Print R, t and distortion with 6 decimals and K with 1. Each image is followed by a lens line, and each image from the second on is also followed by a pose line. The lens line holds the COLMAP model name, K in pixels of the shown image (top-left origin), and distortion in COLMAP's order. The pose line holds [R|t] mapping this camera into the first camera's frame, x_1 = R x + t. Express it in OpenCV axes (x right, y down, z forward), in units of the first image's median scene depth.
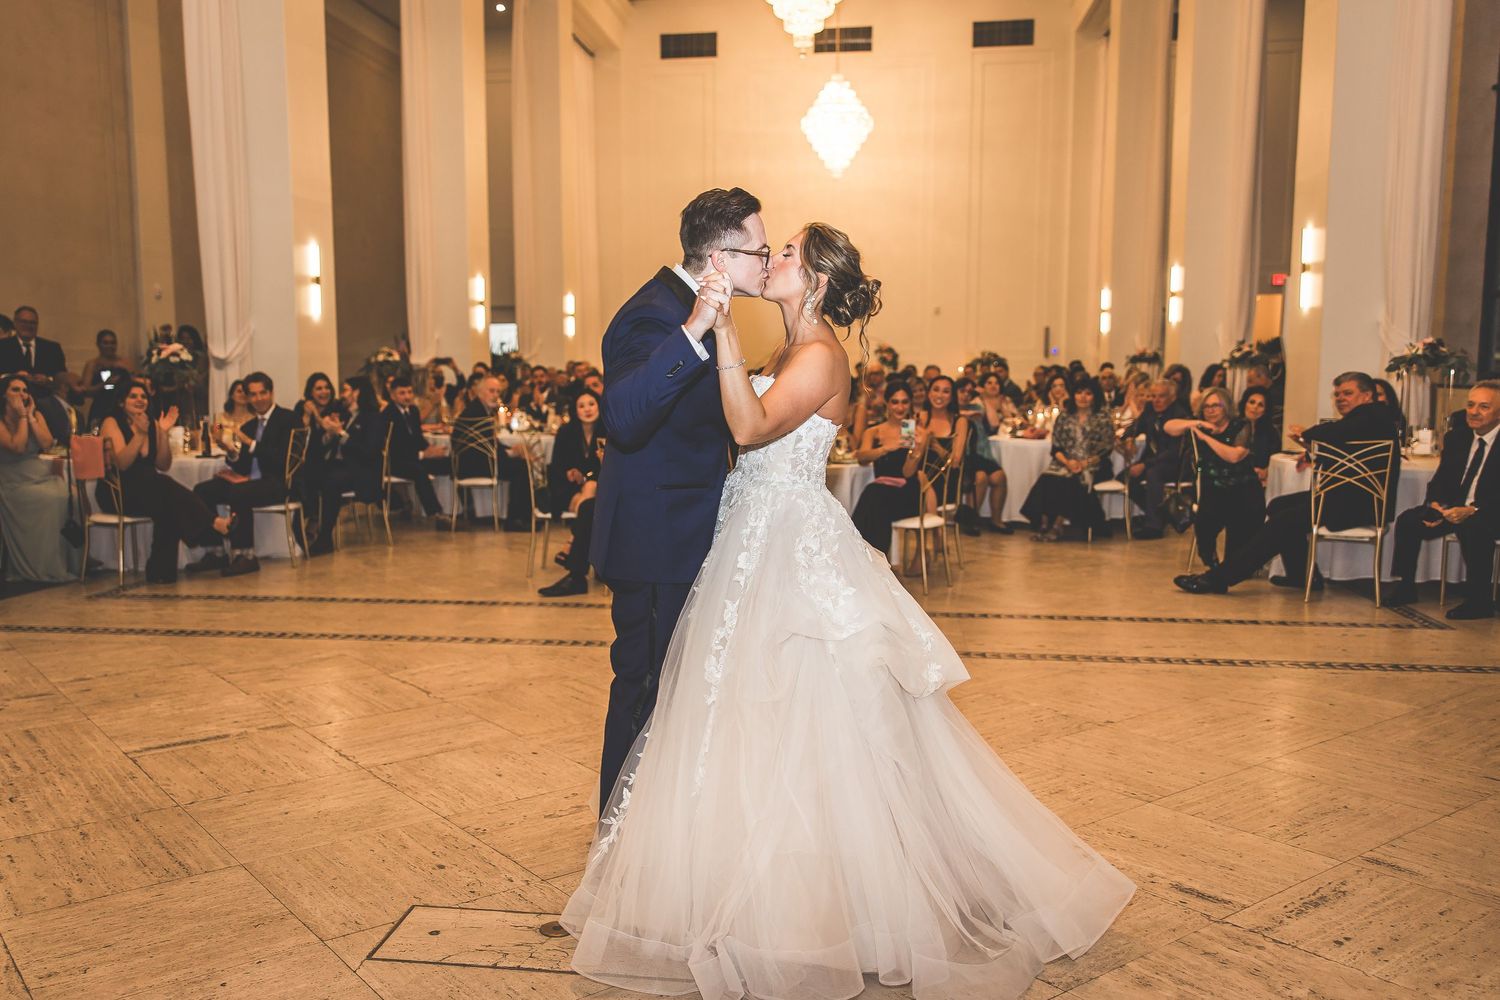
lens RADIAL K [[1304.3, 0, 689.6], [0, 1304.3, 514.7], [0, 0, 1]] dist [0.010217, -0.006260]
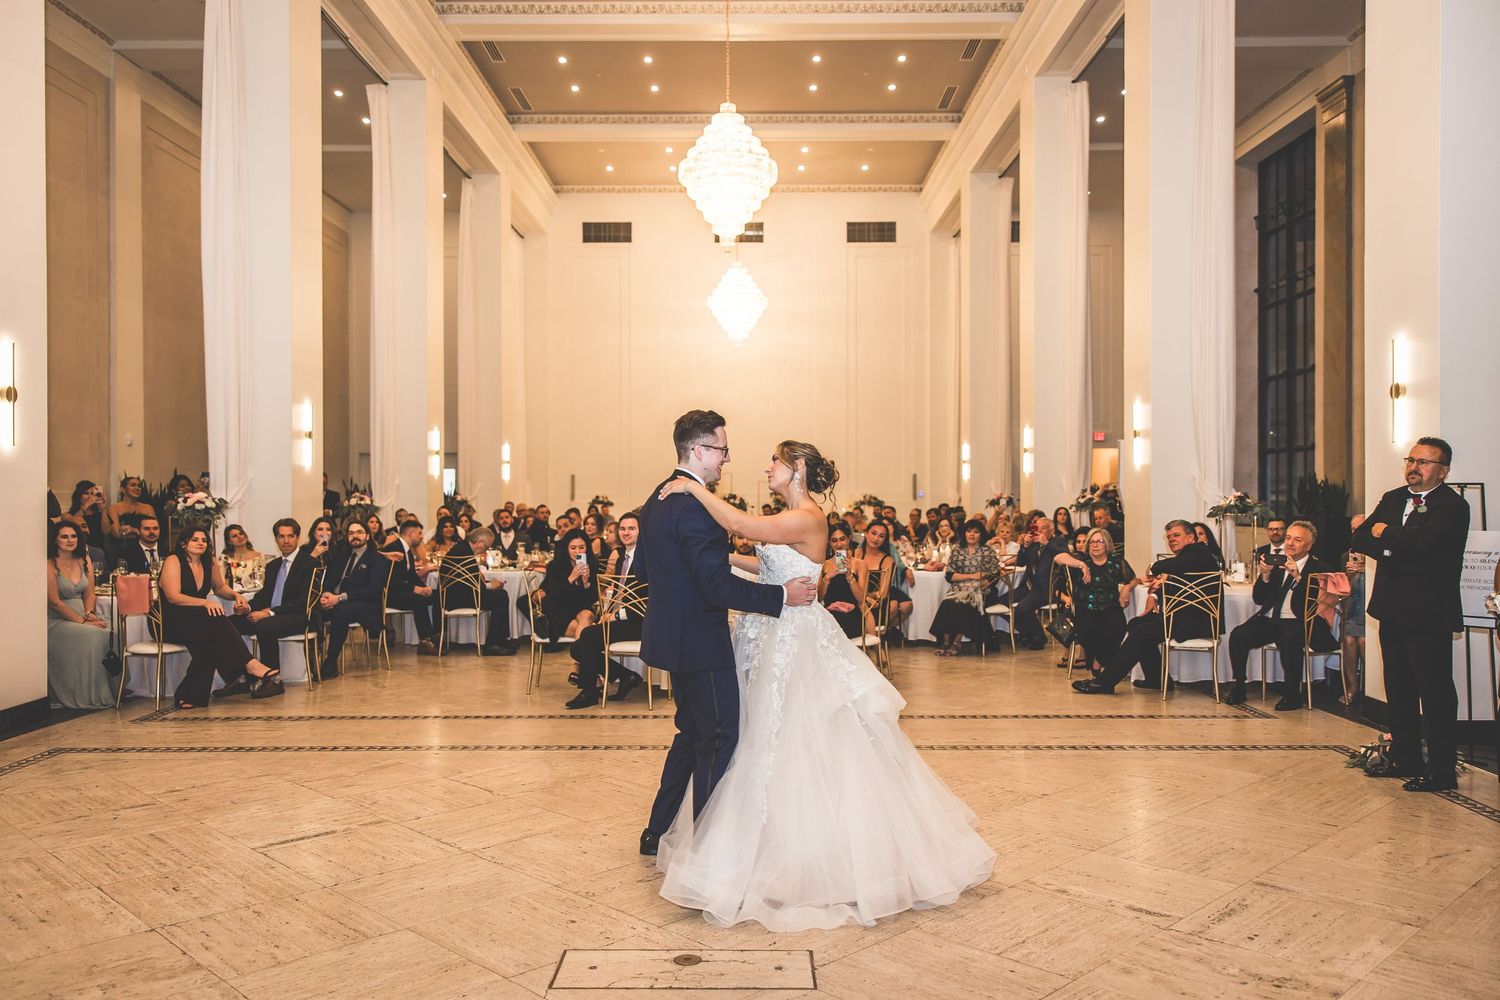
lens RADIAL K [[1185.8, 0, 750.0], [0, 1185.8, 500.0], [0, 0, 1]] dist [0.008691, -0.001010]
pose [[0.989566, 0.001568, 0.144074, -0.092116], [0.015136, 0.993276, -0.114776, 0.000374], [-0.143285, 0.115759, 0.982888, -0.095220]]
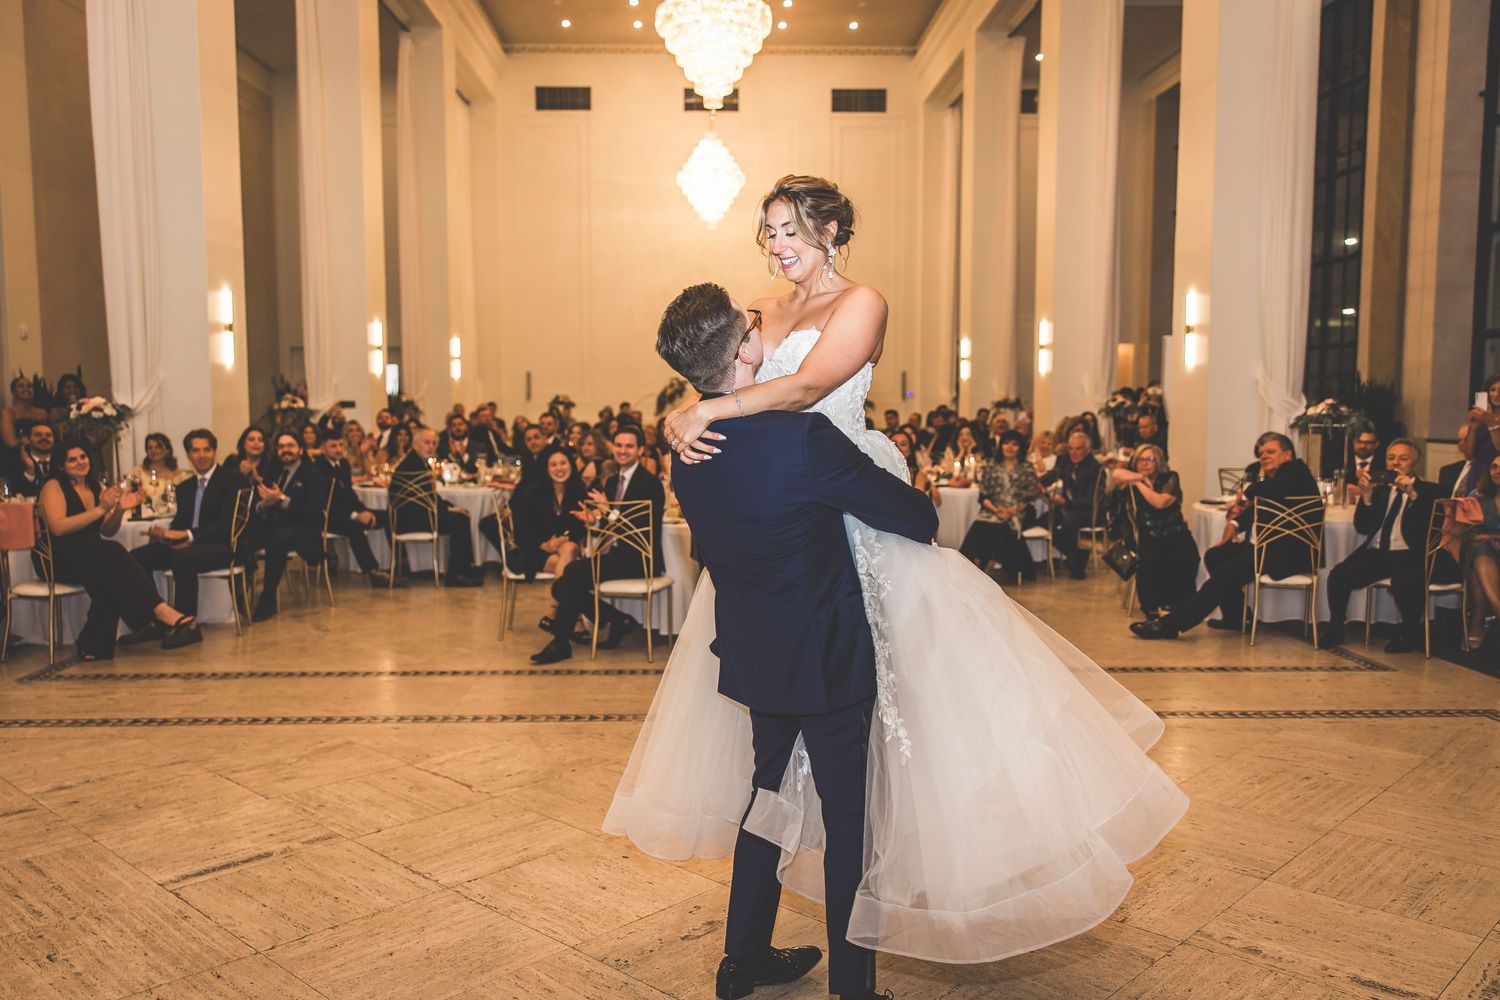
lens RADIAL K [[1239.6, 0, 738.6], [0, 1239.6, 500.2], [0, 0, 1]] dist [0.011225, -0.007391]
pose [[0.985439, -0.010992, 0.169674, -0.118958], [0.016462, 0.999388, -0.030869, -0.028780], [-0.169231, 0.033213, 0.985017, 0.061763]]
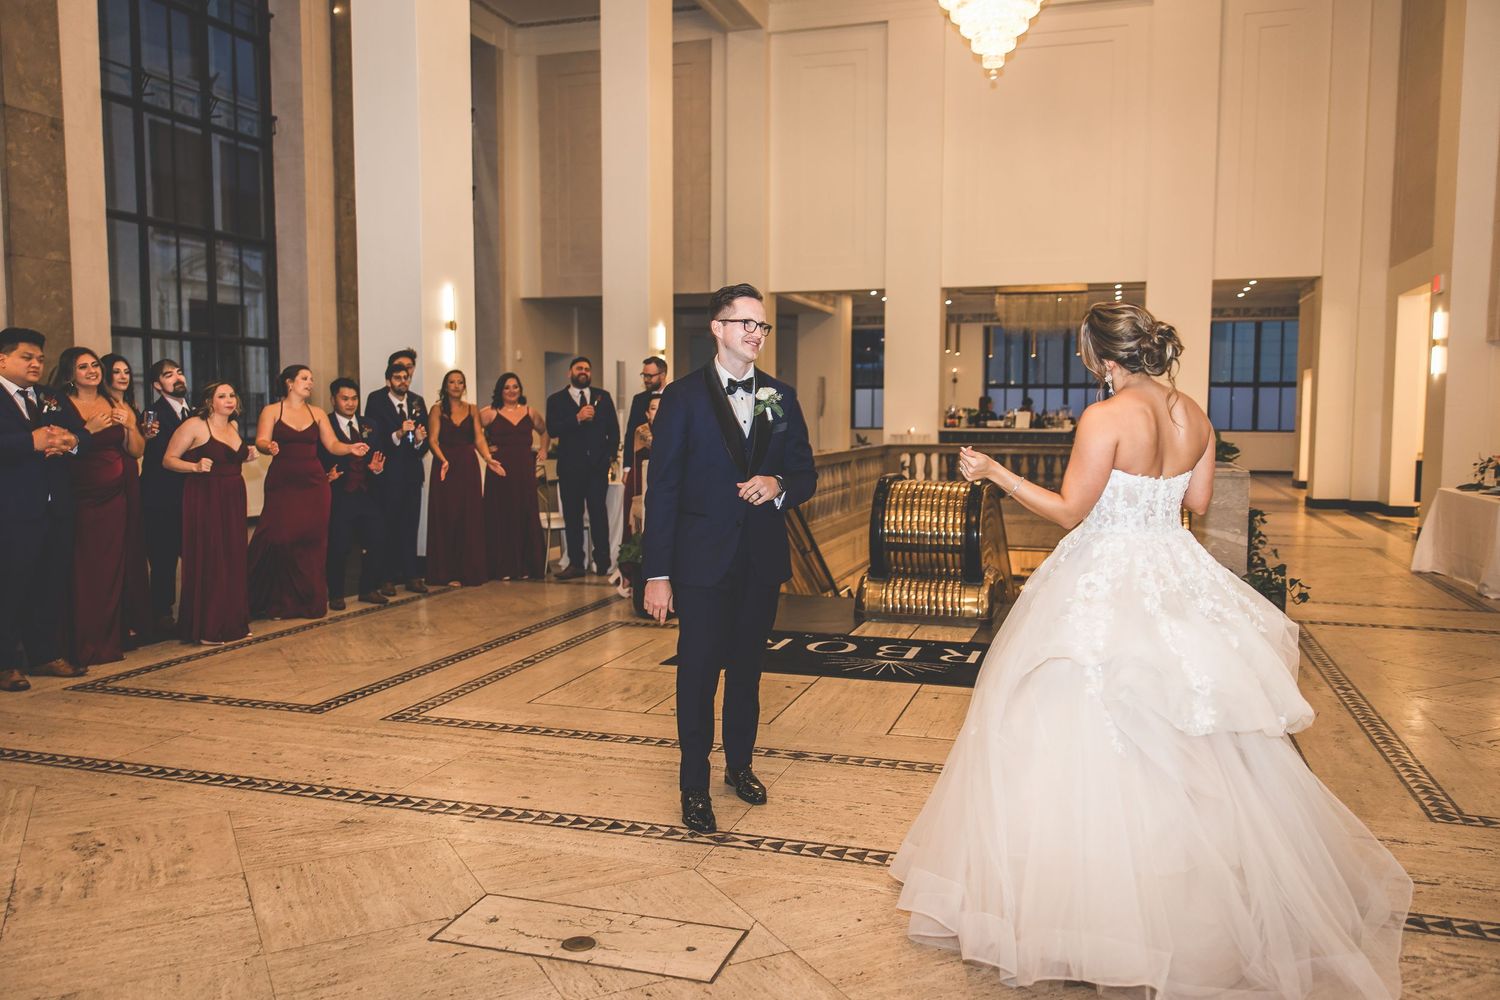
lens RADIAL K [[1185.8, 0, 750.0], [0, 1185.8, 500.0], [0, 0, 1]] dist [0.008691, -0.001010]
pose [[-0.987457, -0.012759, 0.157375, -0.171069], [0.018249, 0.980827, 0.194023, -0.100605], [-0.156833, 0.194461, -0.968291, 0.813820]]
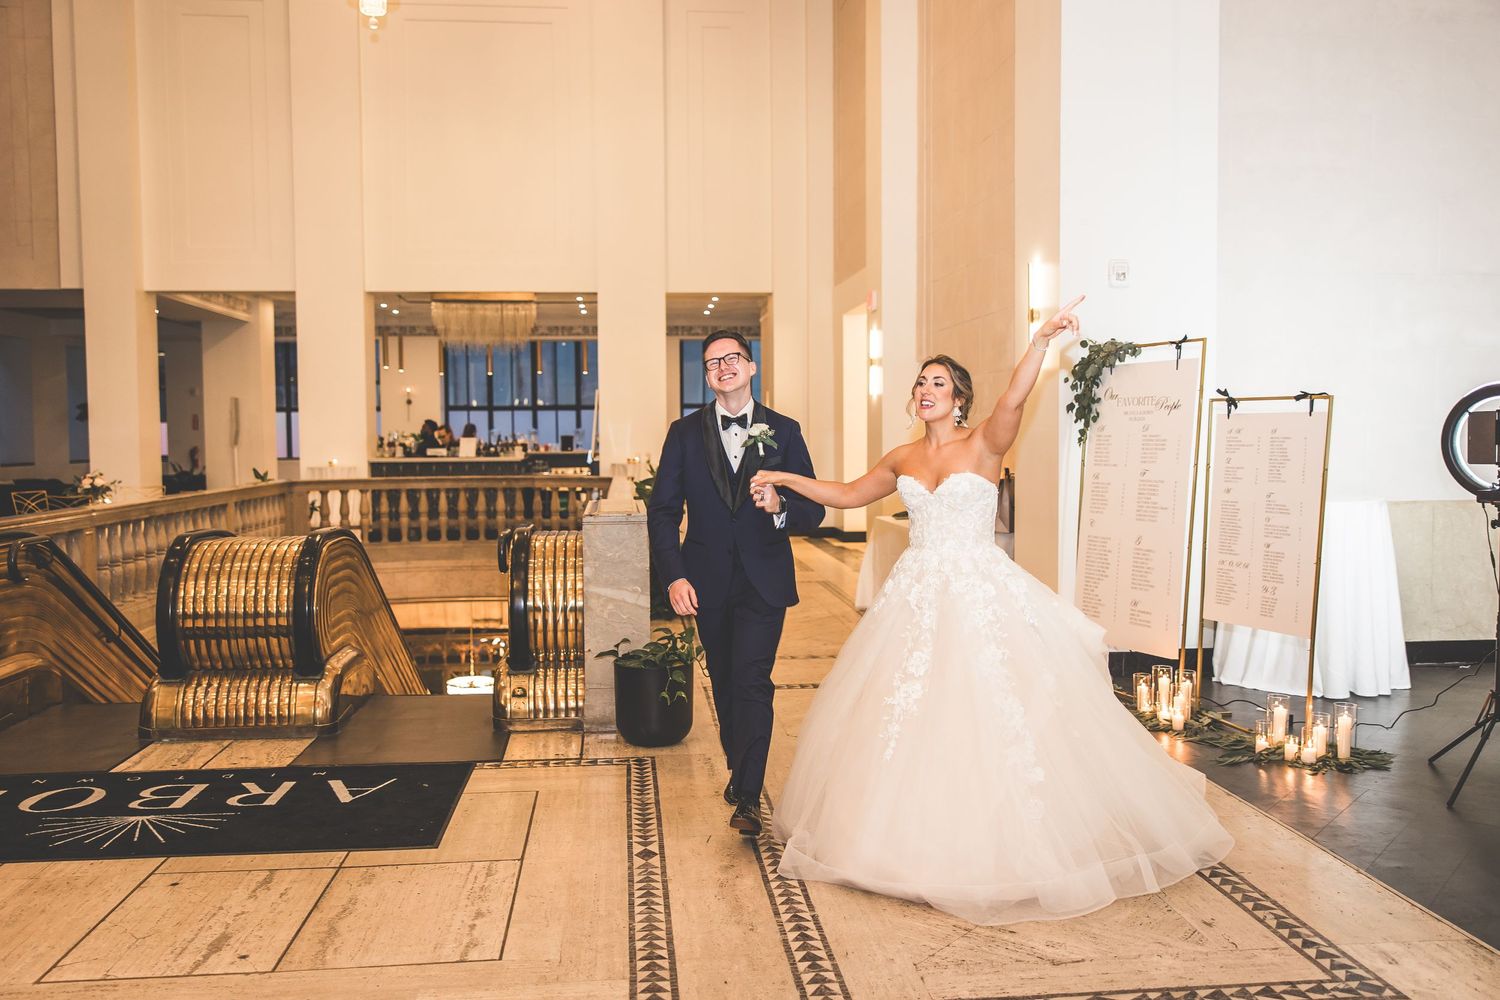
lens RADIAL K [[1301.9, 0, 745.7], [0, 1301.9, 501.8], [0, 0, 1]] dist [-0.001929, 0.005248]
pose [[-0.969563, 0.022034, -0.243847, -0.283822], [-0.020333, 0.985256, 0.169873, -0.080051], [0.243995, 0.169661, -0.954820, 0.619013]]
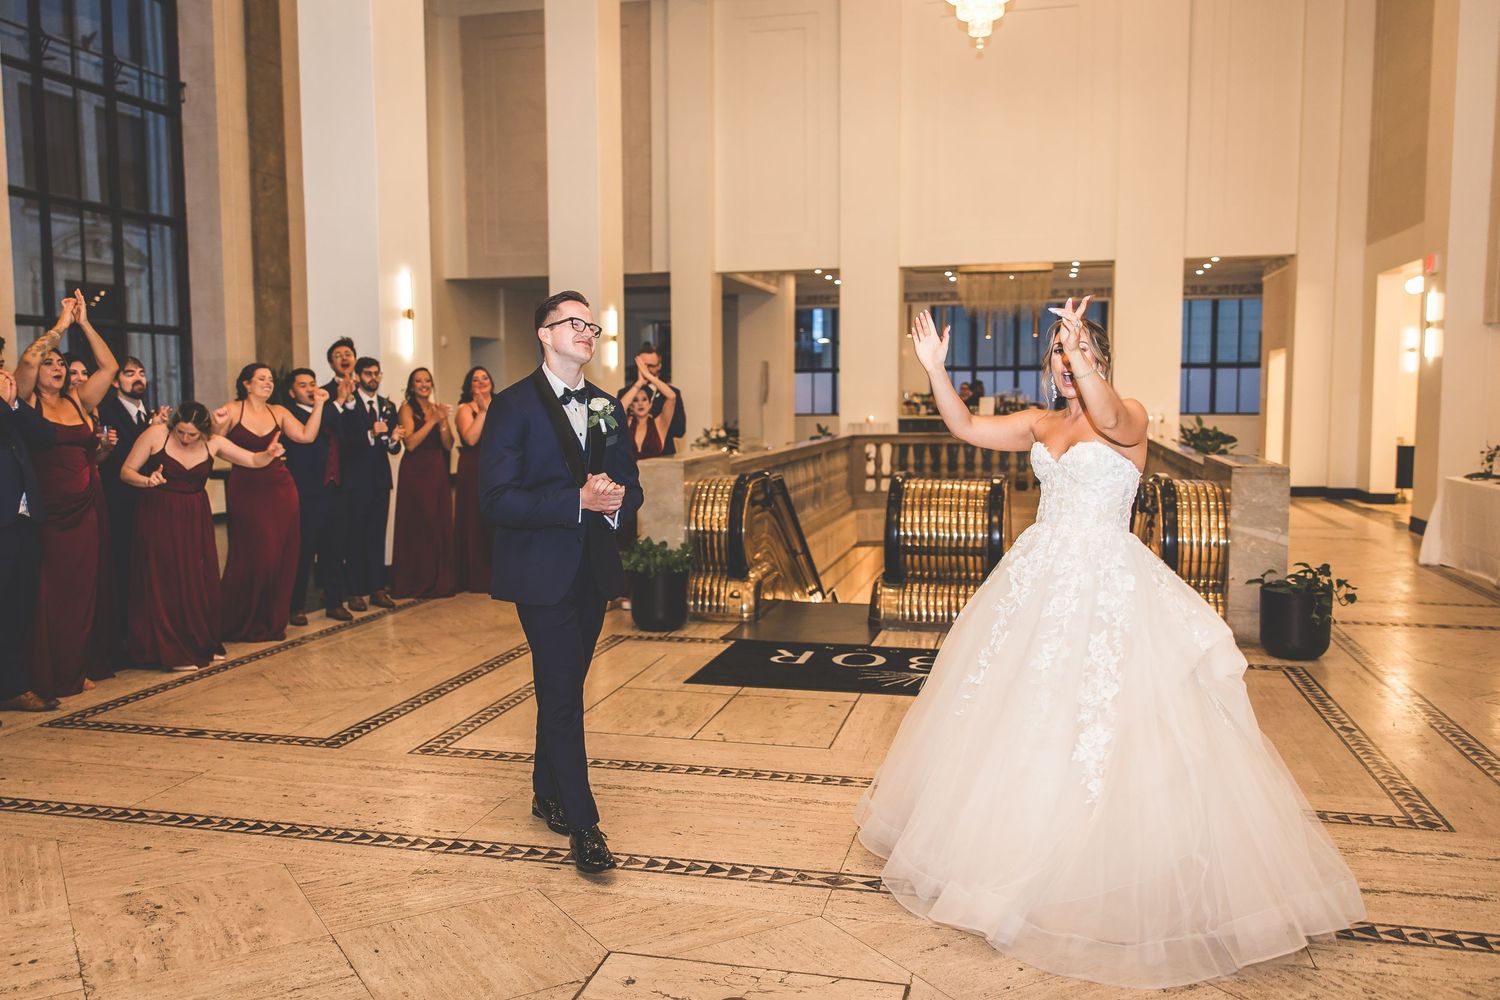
lens RADIAL K [[1263.9, 0, 735.2], [0, 1263.9, 499.0], [0, 0, 1]] dist [0.006073, 0.003257]
pose [[-0.994371, -0.001138, 0.105944, -0.089776], [0.020385, 0.979205, 0.201848, -0.111923], [-0.103970, 0.202872, -0.973670, 0.815706]]
